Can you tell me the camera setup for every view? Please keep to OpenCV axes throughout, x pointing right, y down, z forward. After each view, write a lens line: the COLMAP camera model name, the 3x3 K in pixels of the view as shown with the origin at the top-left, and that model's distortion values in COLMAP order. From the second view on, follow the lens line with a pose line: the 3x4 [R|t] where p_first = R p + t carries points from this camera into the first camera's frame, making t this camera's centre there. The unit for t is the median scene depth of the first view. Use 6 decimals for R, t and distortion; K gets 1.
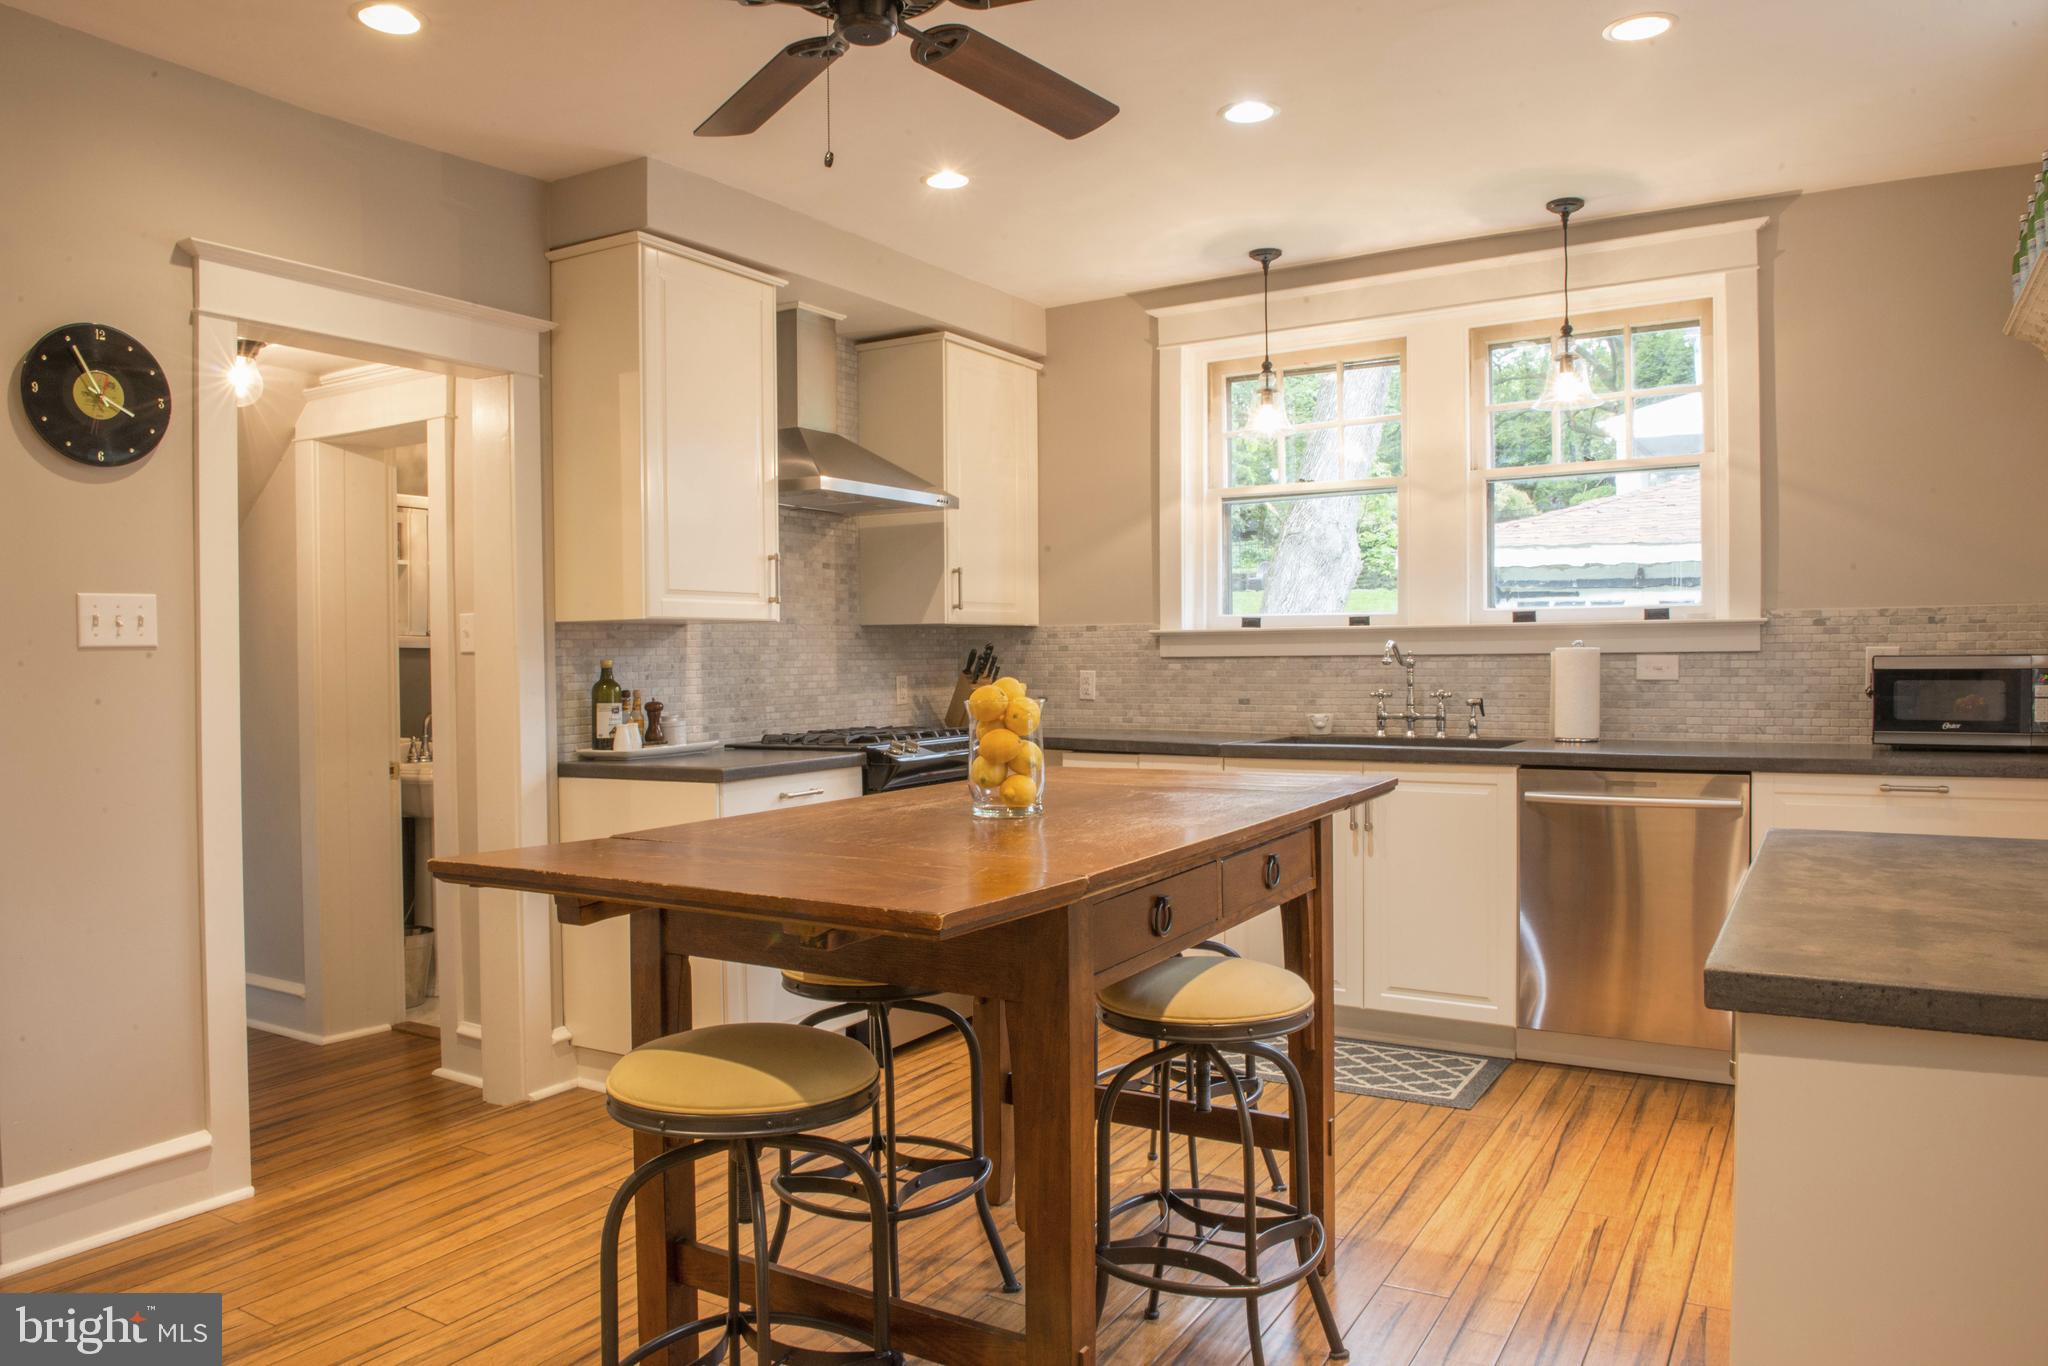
lens RADIAL K [[1399.6, 0, 1020.6], [0, 1399.6, 679.0], [0, 0, 1]] dist [-0.051192, -0.001543]
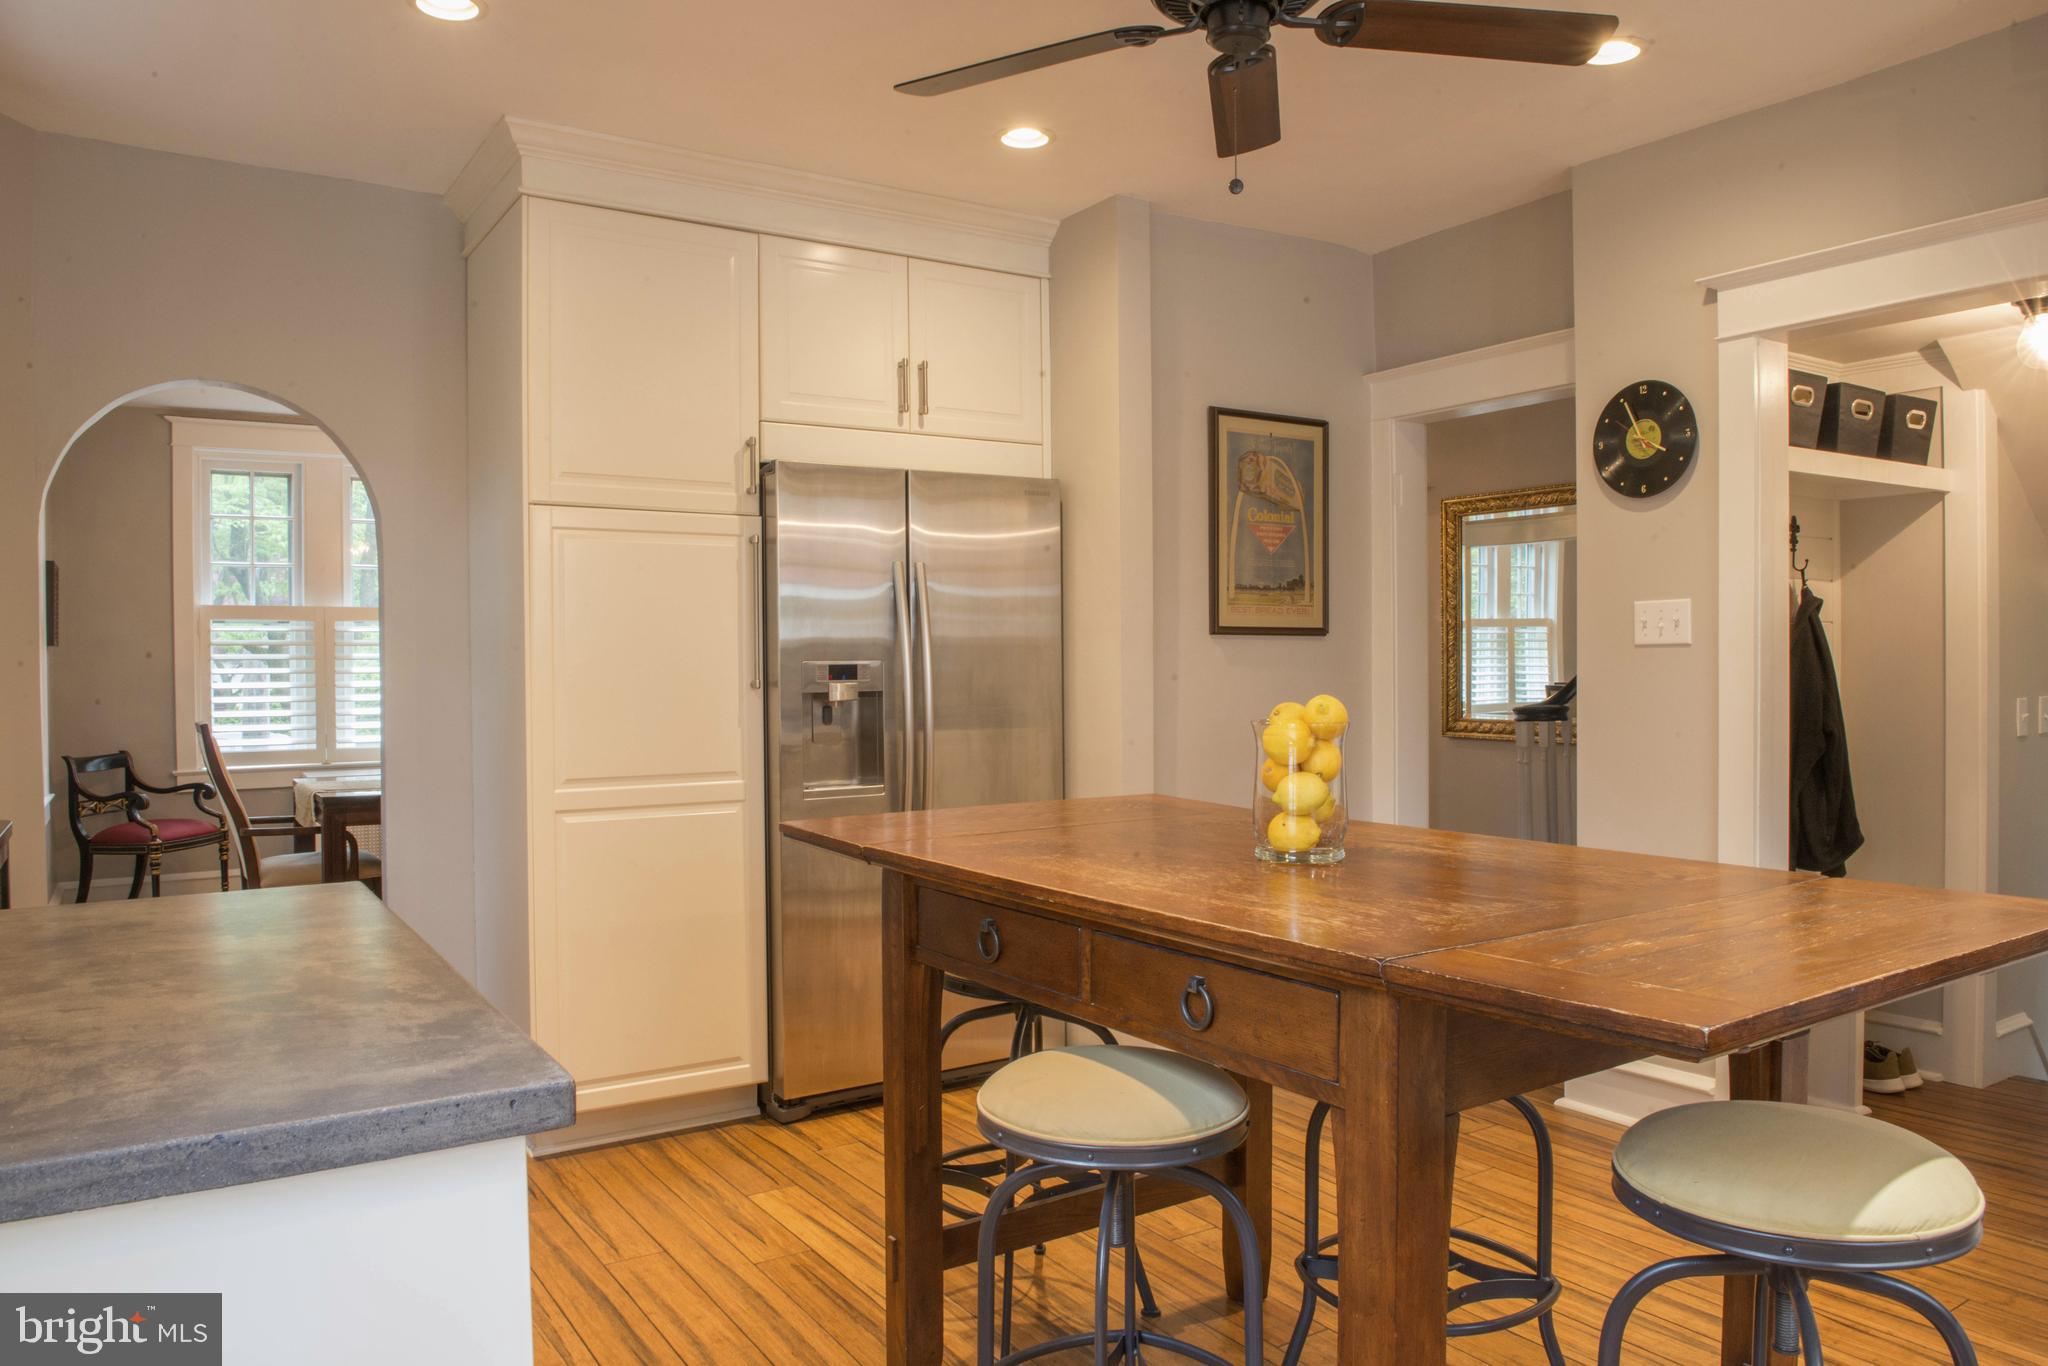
lens RADIAL K [[1399.6, 0, 1020.6], [0, 1399.6, 679.0], [0, 0, 1]] dist [-0.051192, -0.001543]
pose [[-0.432269, 0.027631, -0.901321, 0.462924], [-0.003035, 0.999480, 0.032096, -0.020901], [0.901740, 0.016610, -0.431960, 0.691887]]
